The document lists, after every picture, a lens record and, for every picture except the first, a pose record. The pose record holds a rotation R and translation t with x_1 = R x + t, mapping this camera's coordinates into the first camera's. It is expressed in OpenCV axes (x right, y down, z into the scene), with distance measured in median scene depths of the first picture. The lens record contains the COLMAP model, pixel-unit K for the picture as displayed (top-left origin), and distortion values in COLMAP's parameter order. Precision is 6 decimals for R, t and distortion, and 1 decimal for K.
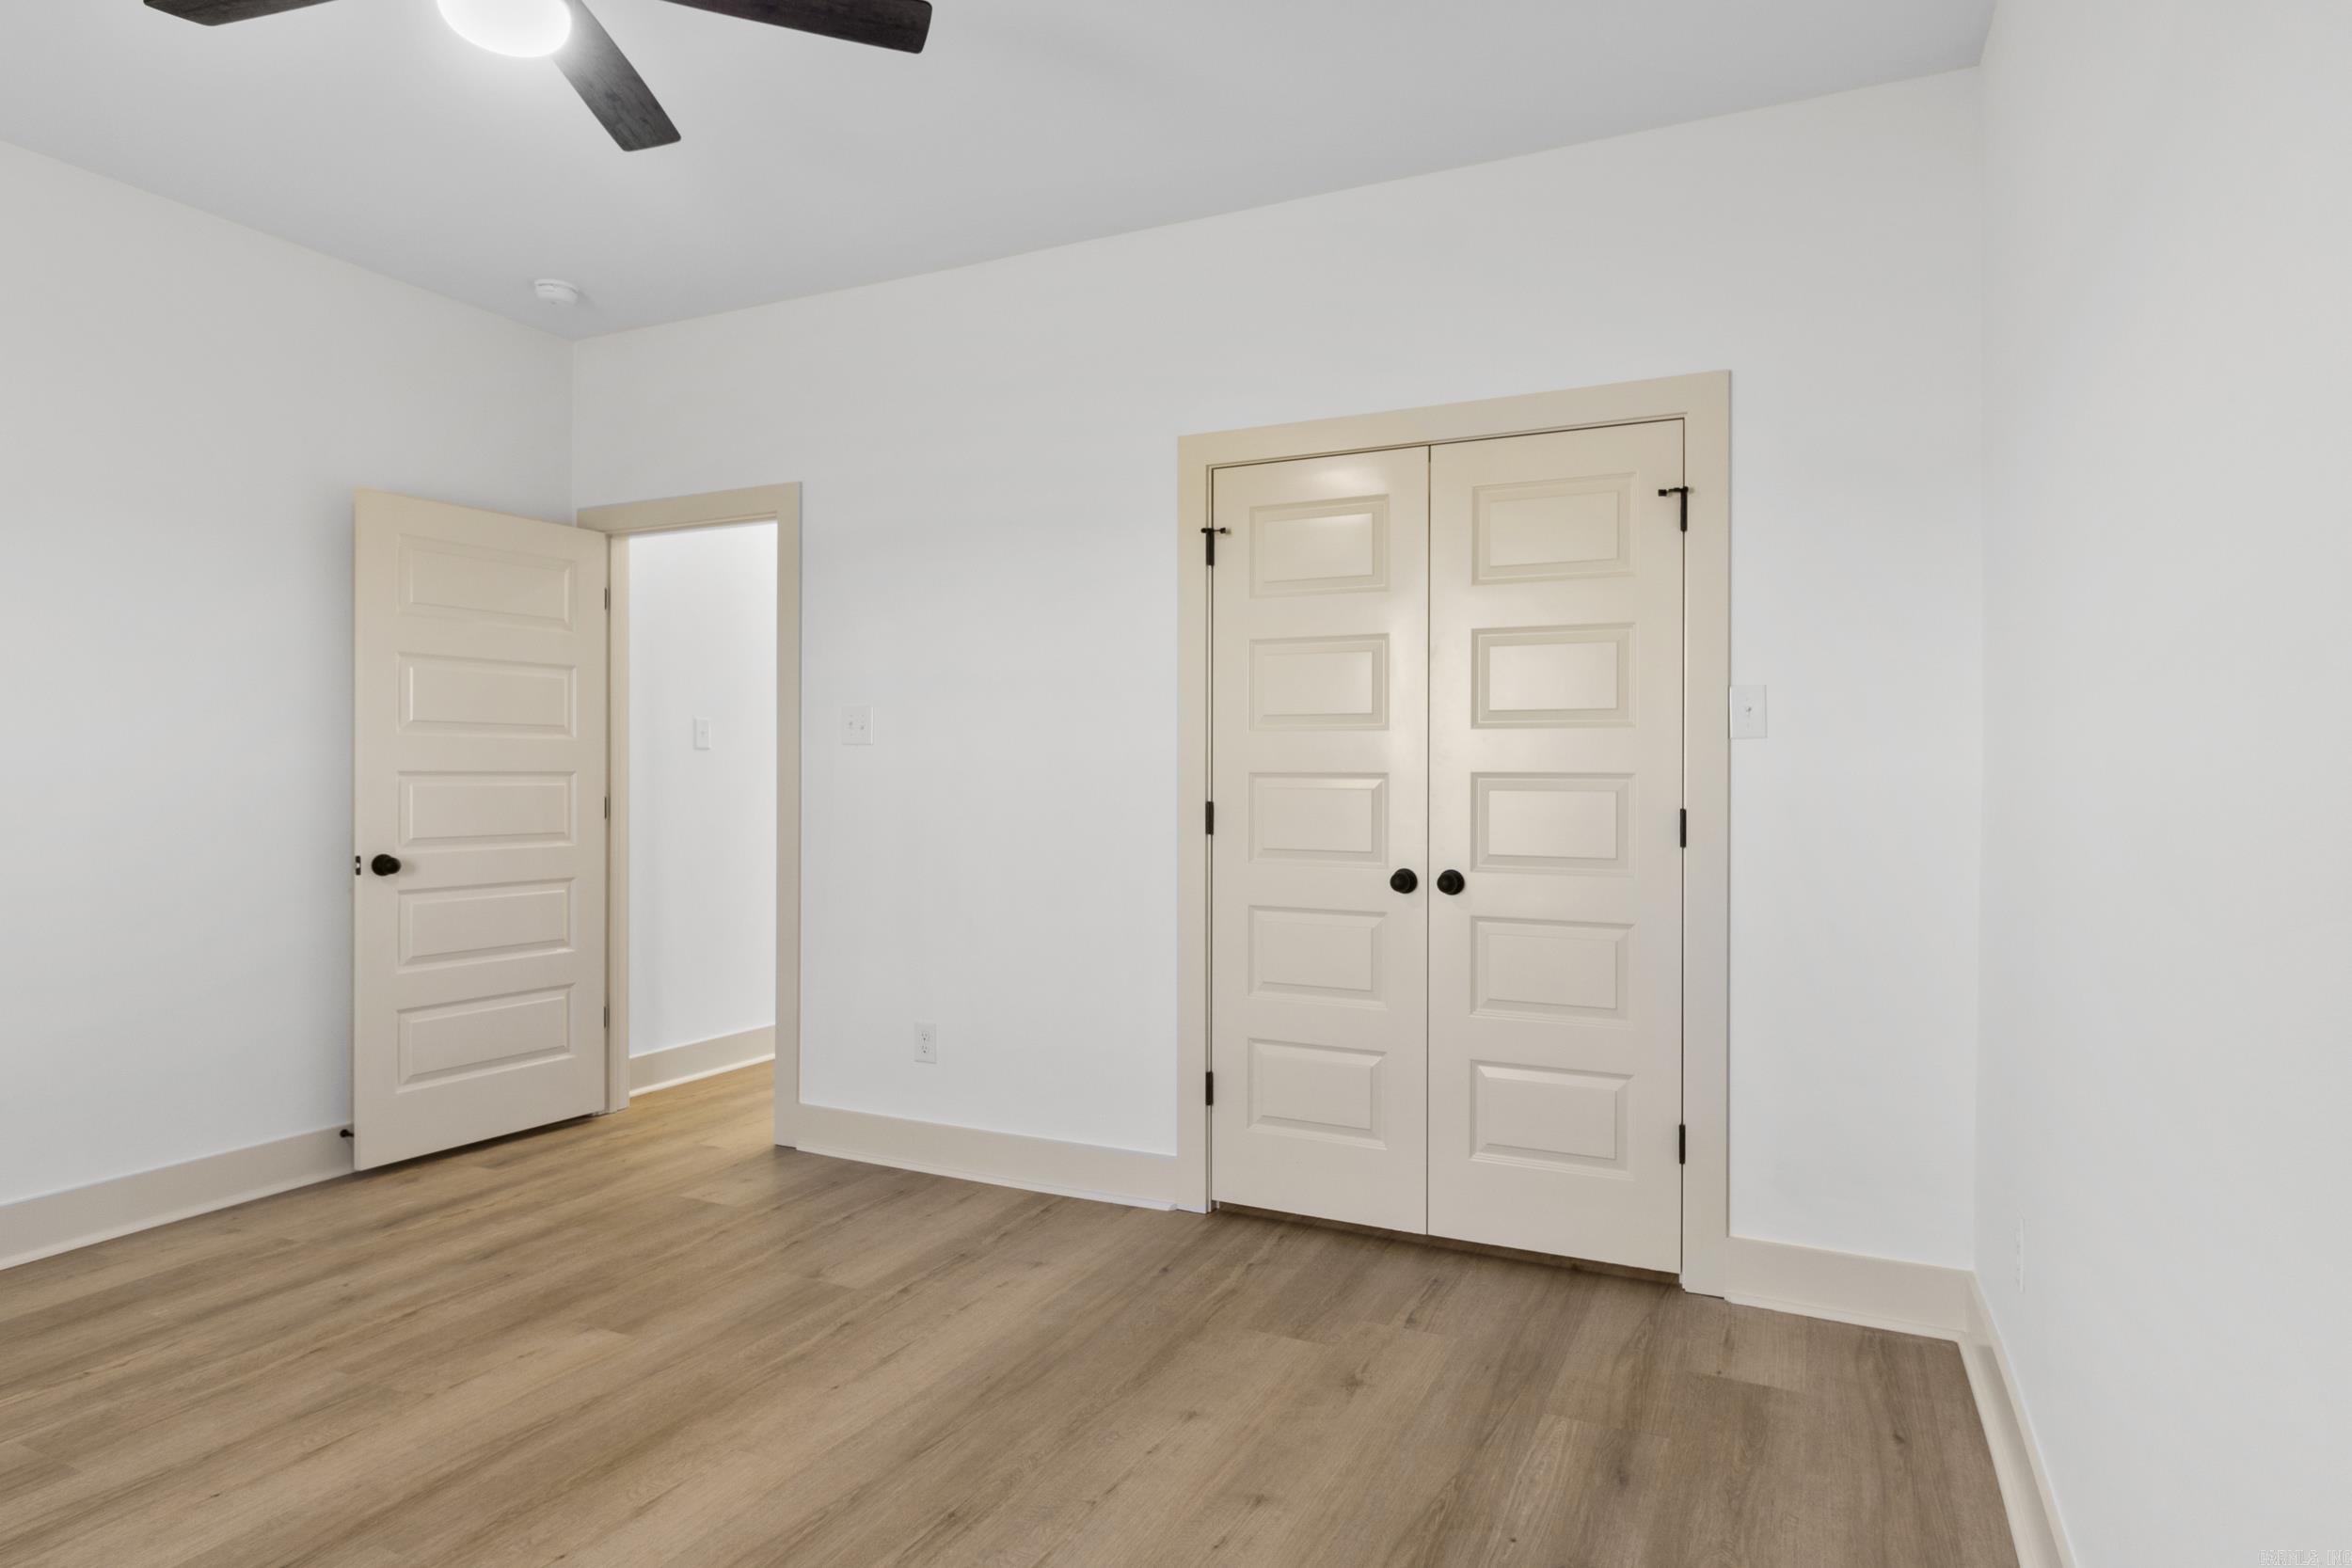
lens RADIAL K [[1304.1, 0, 1180.0], [0, 1304.1, 773.8], [0, 0, 1]] dist [-0.006506, 0.001110]
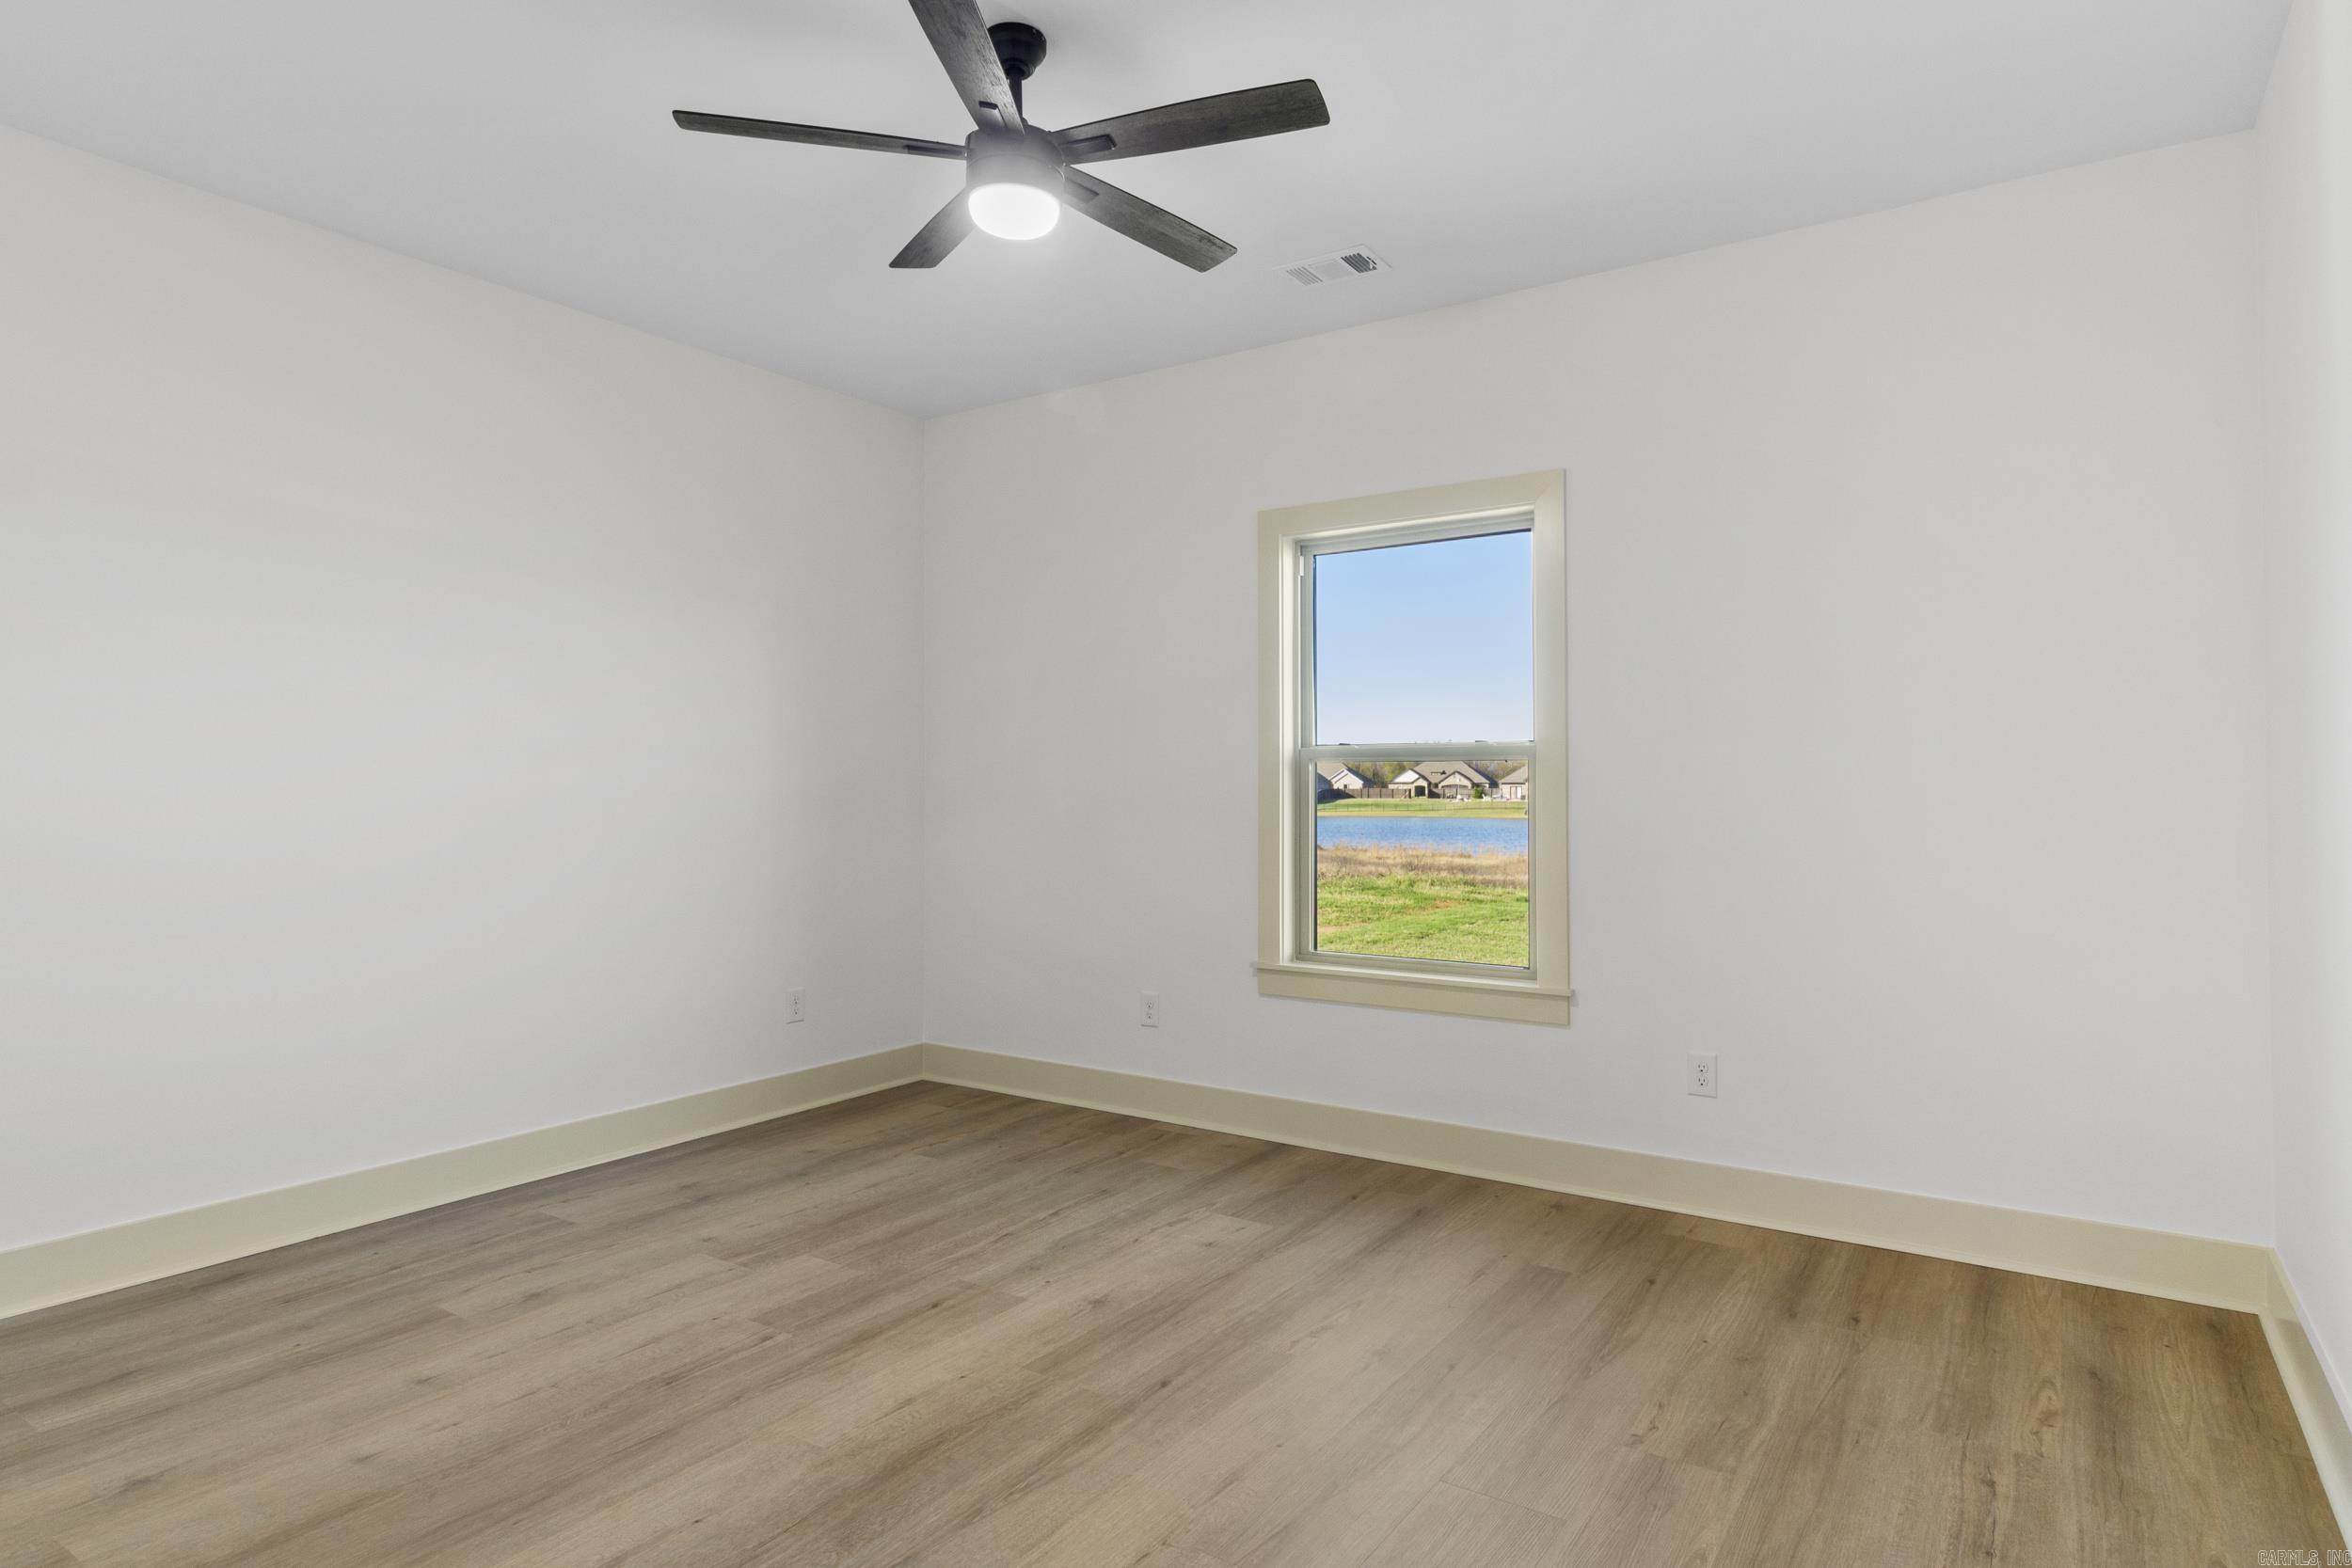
lens RADIAL K [[1304.1, 0, 1175.7], [0, 1304.1, 782.7], [0, 0, 1]] dist [-0.006506, 0.001110]
pose [[-0.989054, -0.005208, 0.147460, -0.774497], [-0.006338, 0.999954, -0.007199, -0.000125], [-0.147416, -0.008054, -0.989042, 2.005639]]
